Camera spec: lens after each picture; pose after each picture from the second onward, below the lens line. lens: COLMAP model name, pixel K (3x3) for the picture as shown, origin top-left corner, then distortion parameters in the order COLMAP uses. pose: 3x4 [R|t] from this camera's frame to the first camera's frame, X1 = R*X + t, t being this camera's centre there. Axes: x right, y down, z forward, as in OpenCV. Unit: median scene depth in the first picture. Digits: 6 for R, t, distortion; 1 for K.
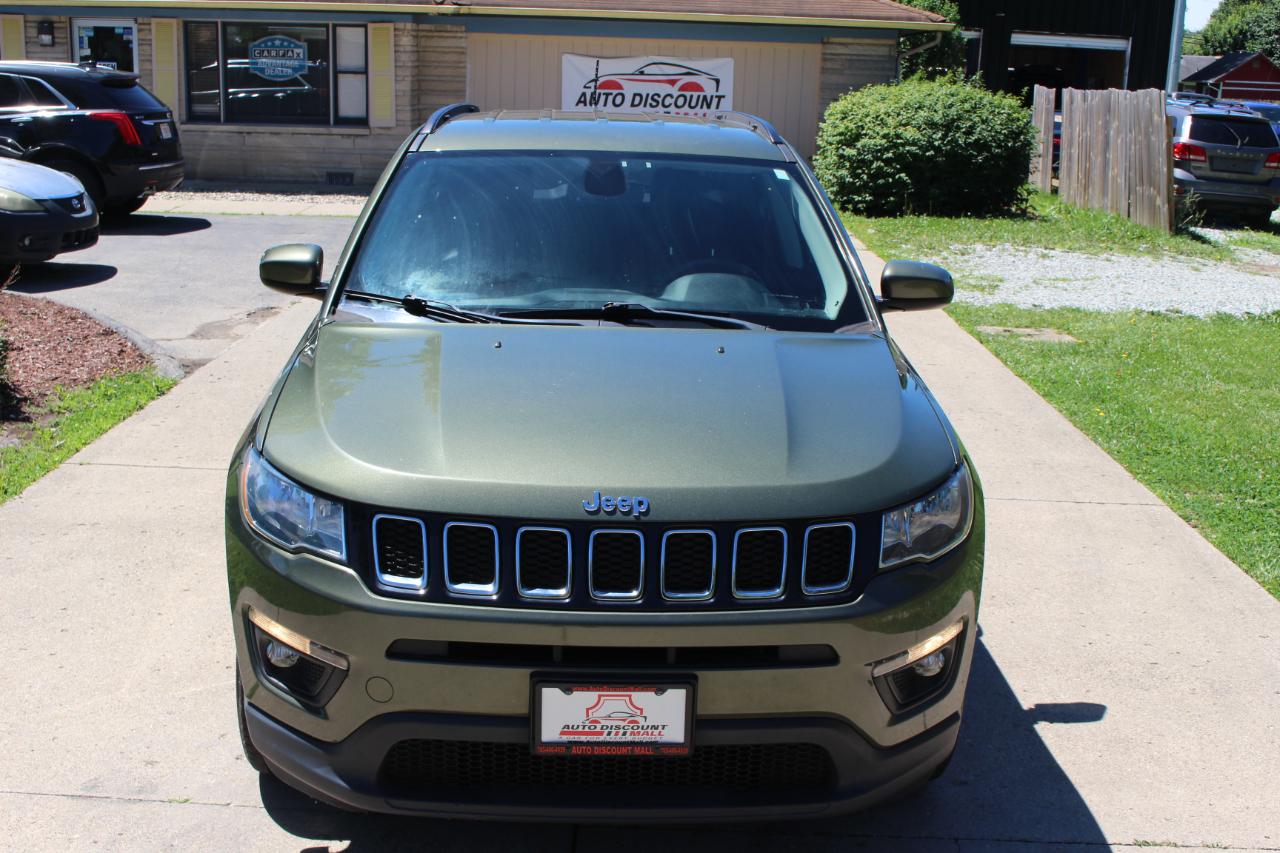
lens RADIAL K [[1510.1, 0, 640.0], [0, 1510.1, 426.5], [0, 0, 1]] dist [-0.104905, 0.118004]
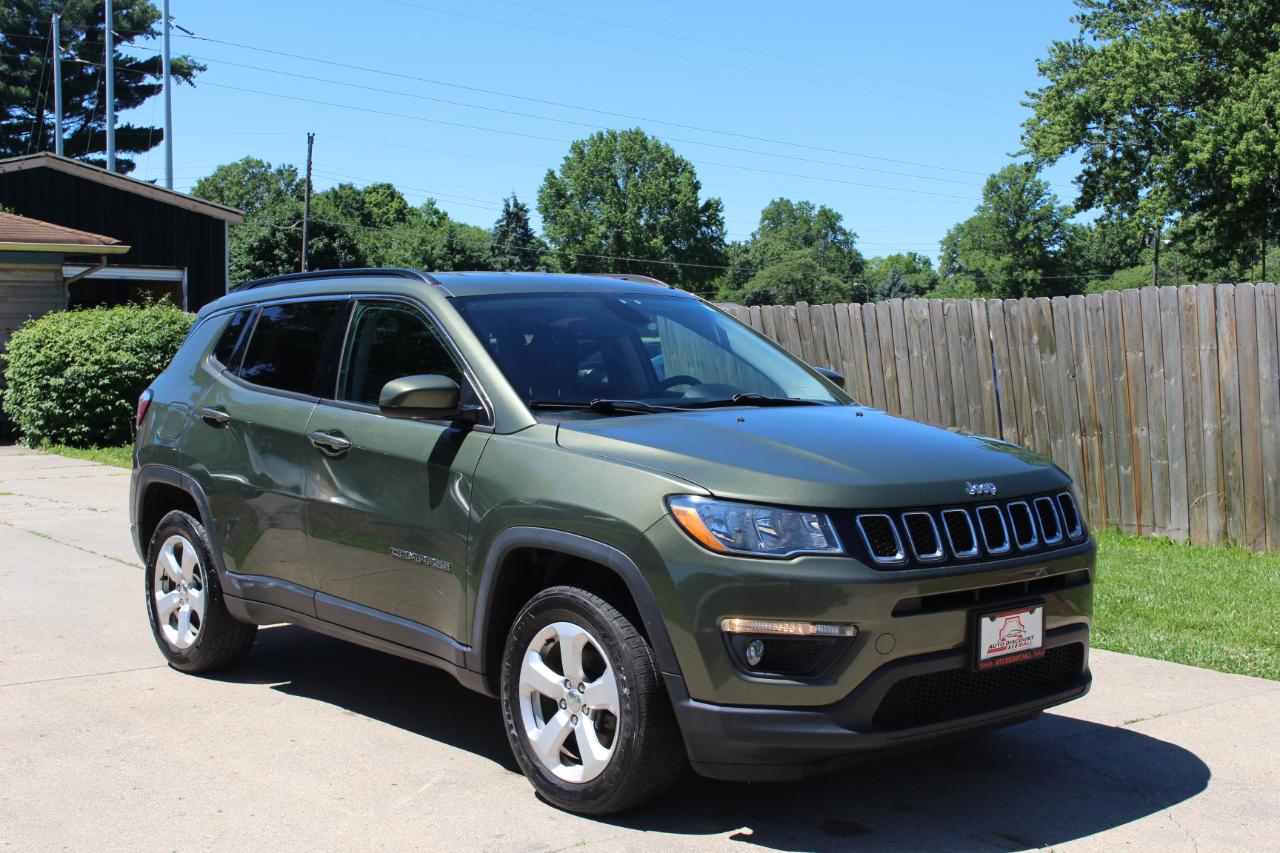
lens RADIAL K [[1682.8, 0, 640.0], [0, 1682.8, 426.5], [0, 0, 1]] dist [-0.012990, -0.014548]
pose [[0.781408, -0.066988, 0.620415, -0.236550], [0.171609, 0.978955, -0.110440, 0.021348], [-0.599961, 0.192768, 0.776459, -0.013173]]
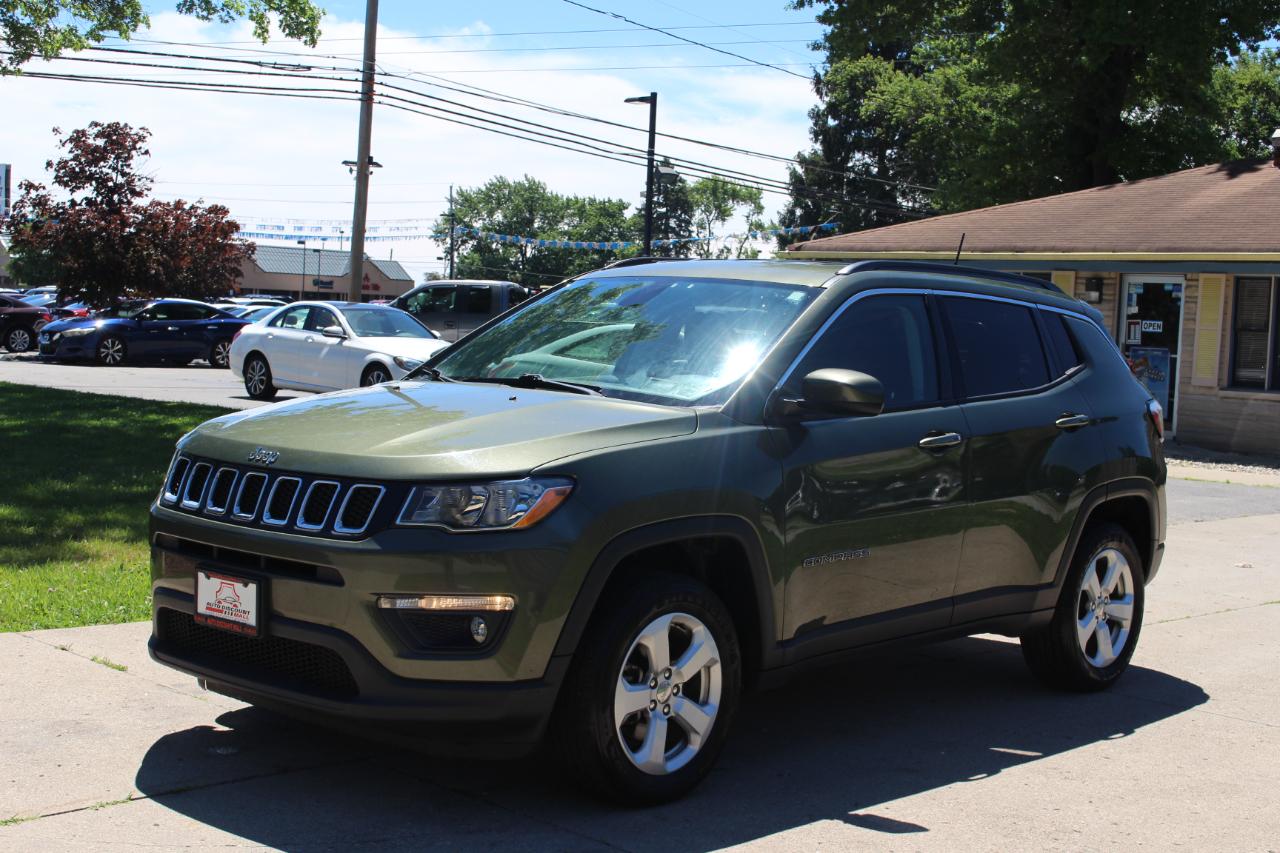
lens RADIAL K [[1853.5, 0, 665.9], [0, 1853.5, 428.5], [0, 0, 1]] dist [0.103452, 0.001002]
pose [[0.708068, 0.046130, -0.704636, 0.281613], [-0.193648, 0.972294, -0.130937, 0.034408], [0.679074, 0.229164, 0.697383, 0.001701]]
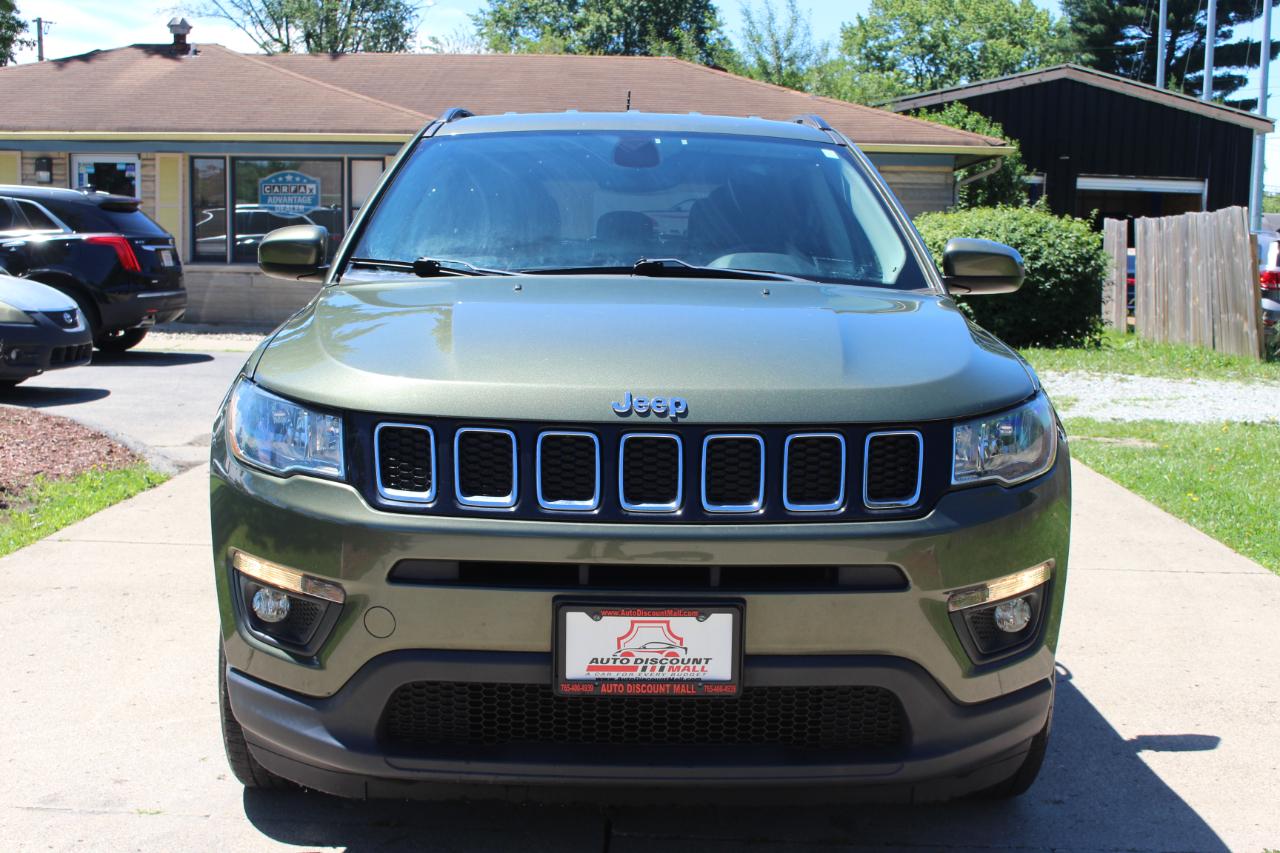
lens RADIAL K [[1646.8, 0, 640.0], [0, 1646.8, 426.5], [0, 0, 1]] dist [-0.086175, 0.098179]
pose [[0.999644, -0.011098, -0.024282, 0.000297], [0.007903, 0.991751, -0.127938, 0.034749], [0.025501, 0.127700, 0.991485, 0.008712]]
